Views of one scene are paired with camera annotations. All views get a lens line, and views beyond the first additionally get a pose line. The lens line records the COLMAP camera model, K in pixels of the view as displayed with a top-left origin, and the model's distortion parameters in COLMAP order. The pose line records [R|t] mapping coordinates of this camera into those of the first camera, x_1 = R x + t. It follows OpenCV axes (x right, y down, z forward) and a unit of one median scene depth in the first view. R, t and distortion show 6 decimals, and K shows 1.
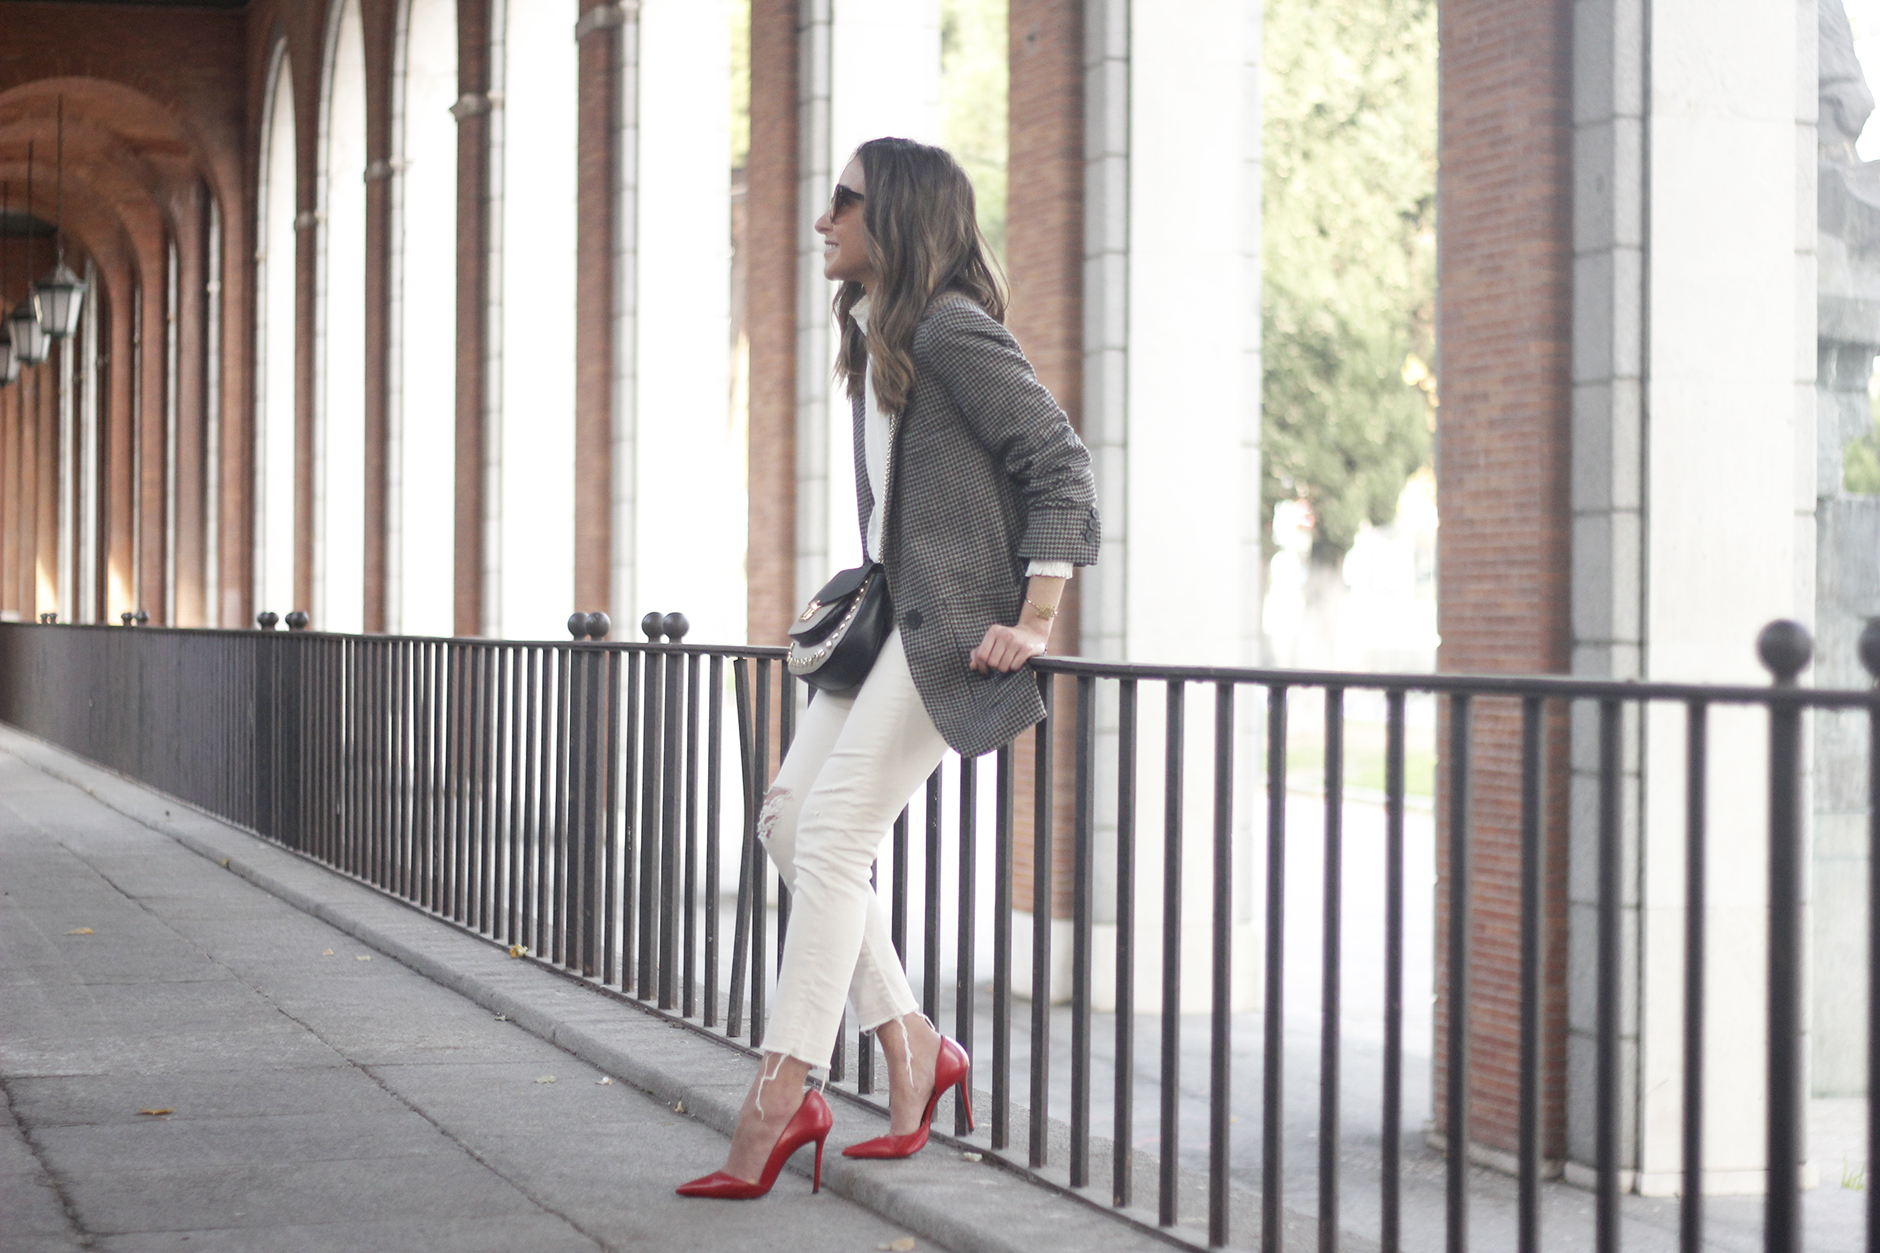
lens RADIAL K [[4181.4, 0, 940.0], [0, 4181.4, 626.5], [0, 0, 1]] dist [-0.108180, -0.146186]
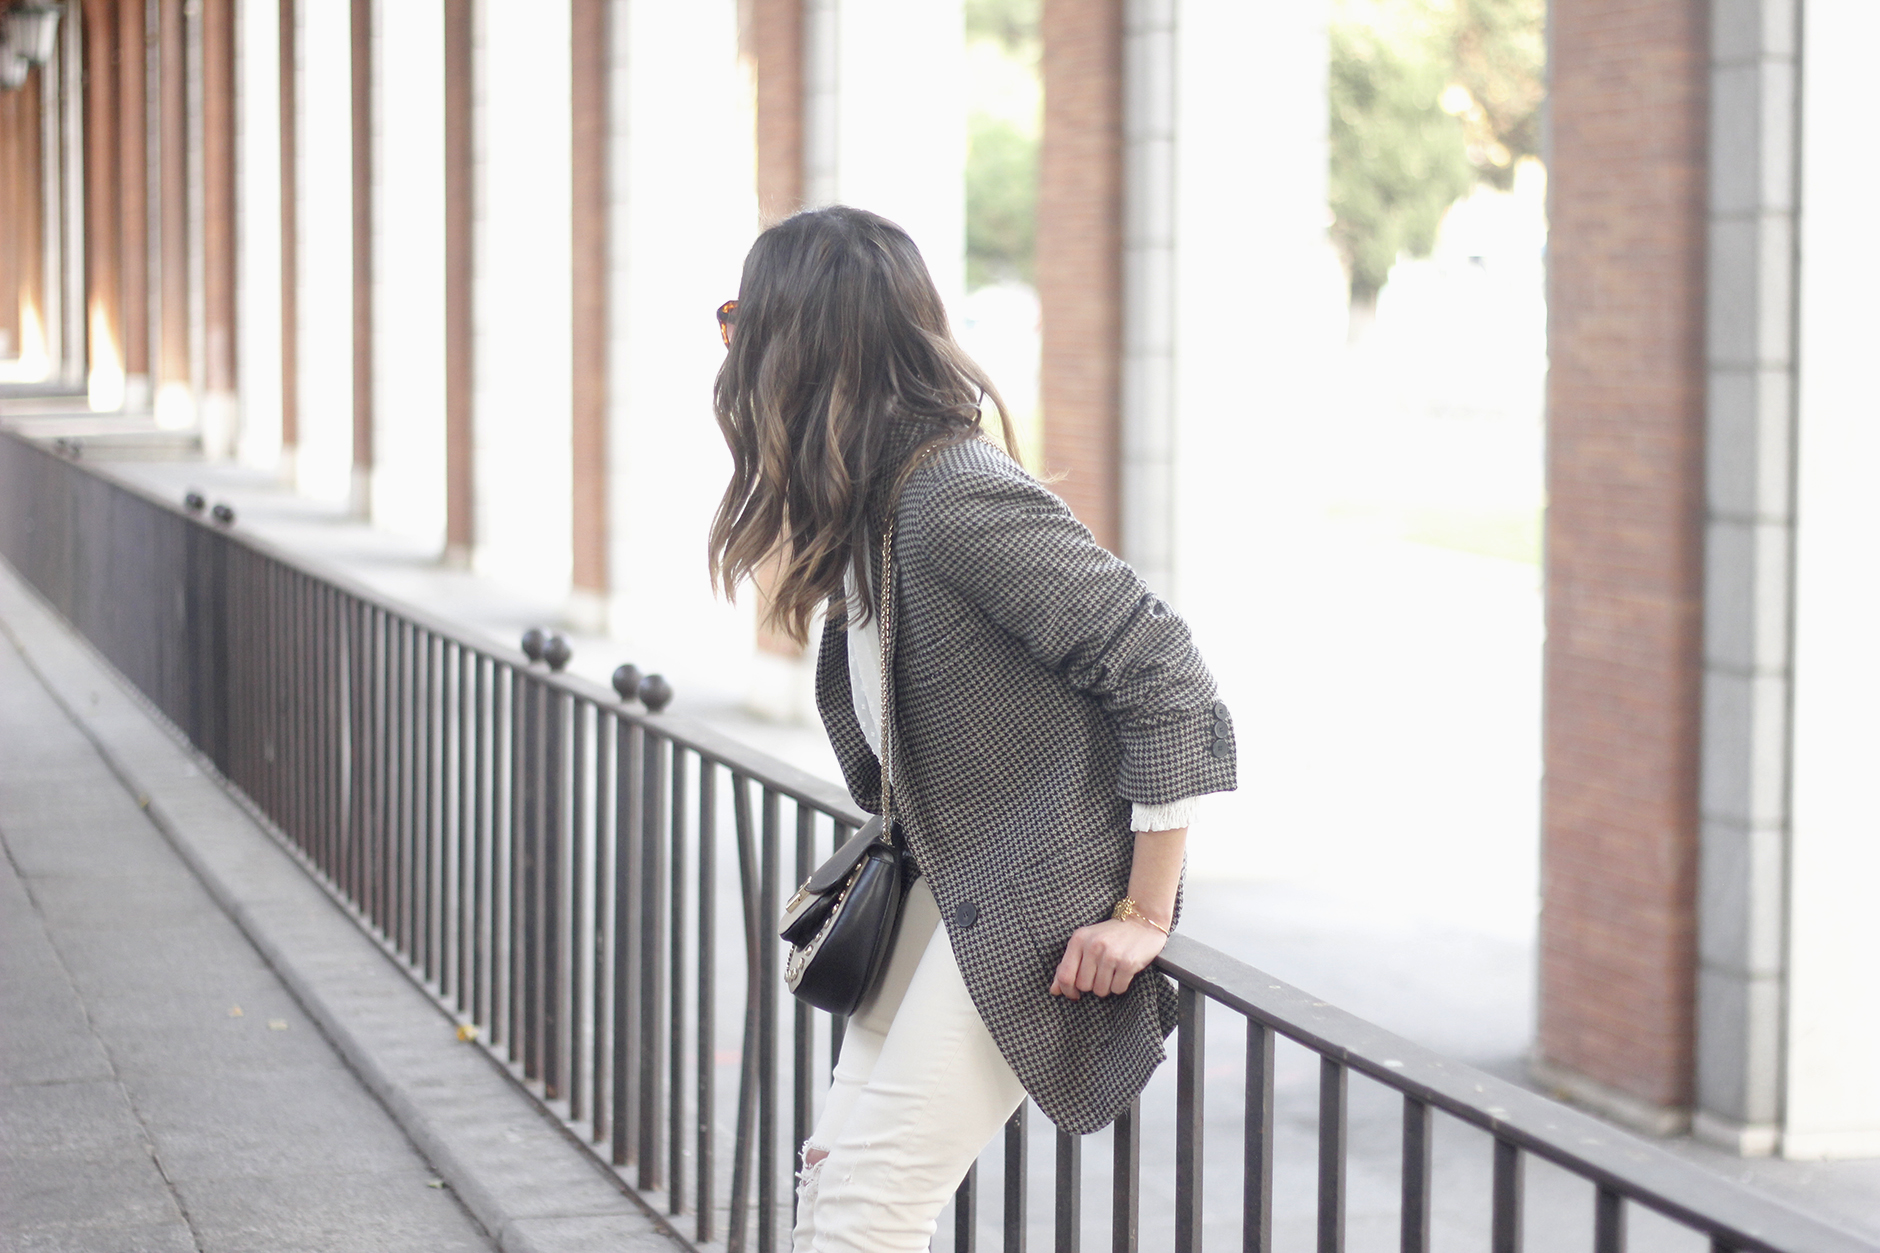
lens RADIAL K [[4181.4, 0, 940.0], [0, 4181.4, 626.5], [0, 0, 1]] dist [-0.108180, -0.146186]
pose [[0.999983, -0.005405, -0.002406, -0.005307], [0.005570, 0.997163, 0.075068, -0.039029], [0.001993, -0.075080, 0.997176, 0.138281]]
